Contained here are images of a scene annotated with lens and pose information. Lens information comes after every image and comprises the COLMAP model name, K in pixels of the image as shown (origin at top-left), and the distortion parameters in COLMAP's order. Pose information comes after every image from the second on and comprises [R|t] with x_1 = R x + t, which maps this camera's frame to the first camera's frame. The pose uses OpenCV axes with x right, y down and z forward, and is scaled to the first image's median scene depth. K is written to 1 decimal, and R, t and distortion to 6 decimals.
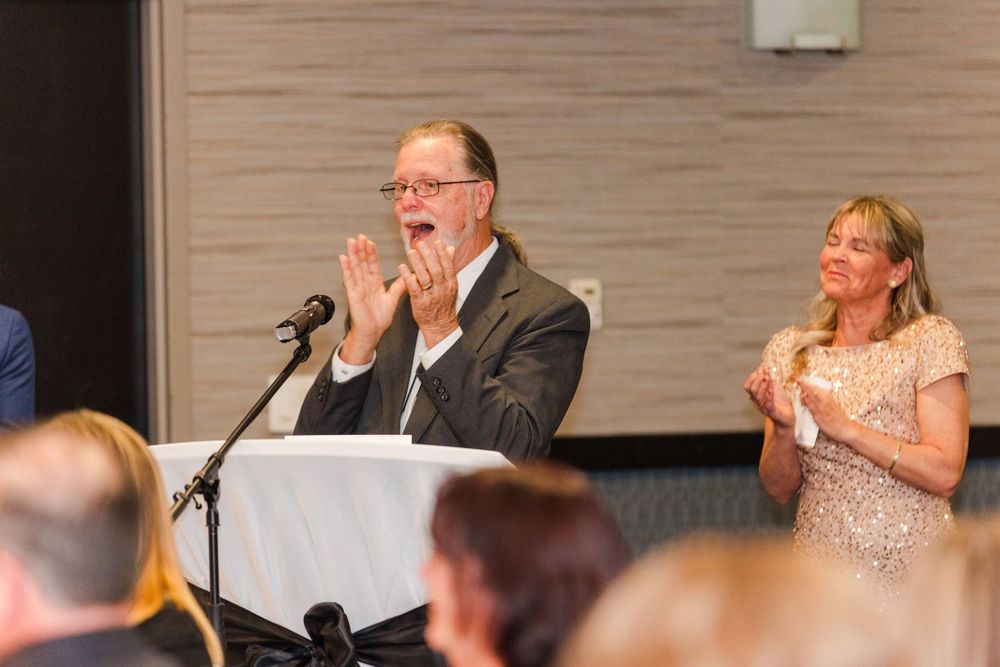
lens RADIAL K [[5780.5, 0, 500.0], [0, 5780.5, 333.5], [0, 0, 1]] dist [0.103597, 12.477758]
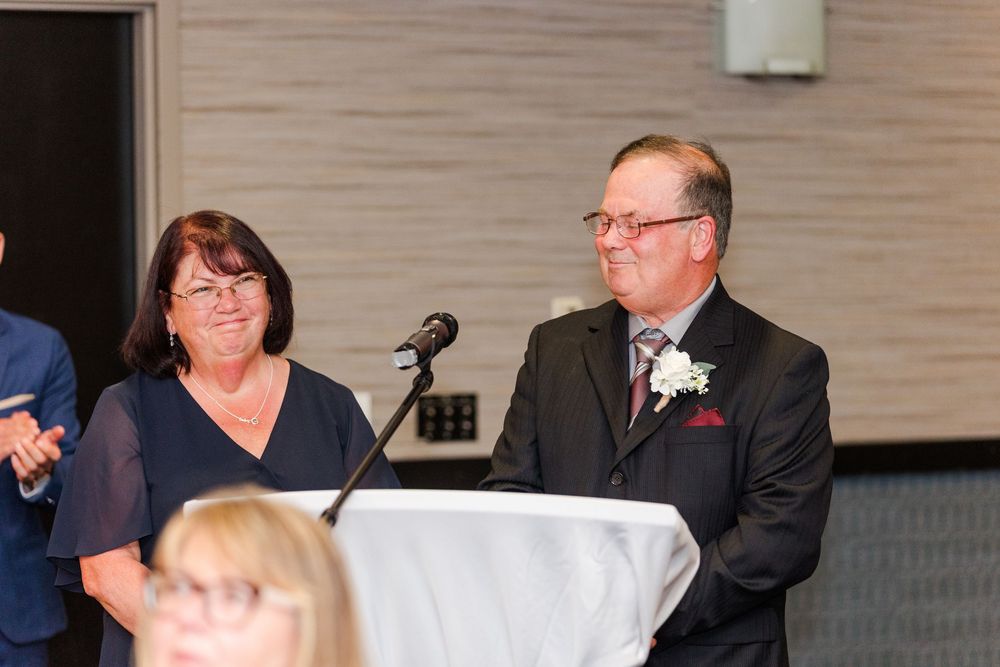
lens RADIAL K [[3610.2, 0, 500.0], [0, 3610.2, 333.5], [0, 0, 1]] dist [-0.135048, 1.448373]
pose [[0.996045, 0.001491, 0.088837, -0.053810], [-0.001375, 0.999998, -0.001375, -0.002265], [-0.088839, 0.001247, 0.996045, 0.375877]]
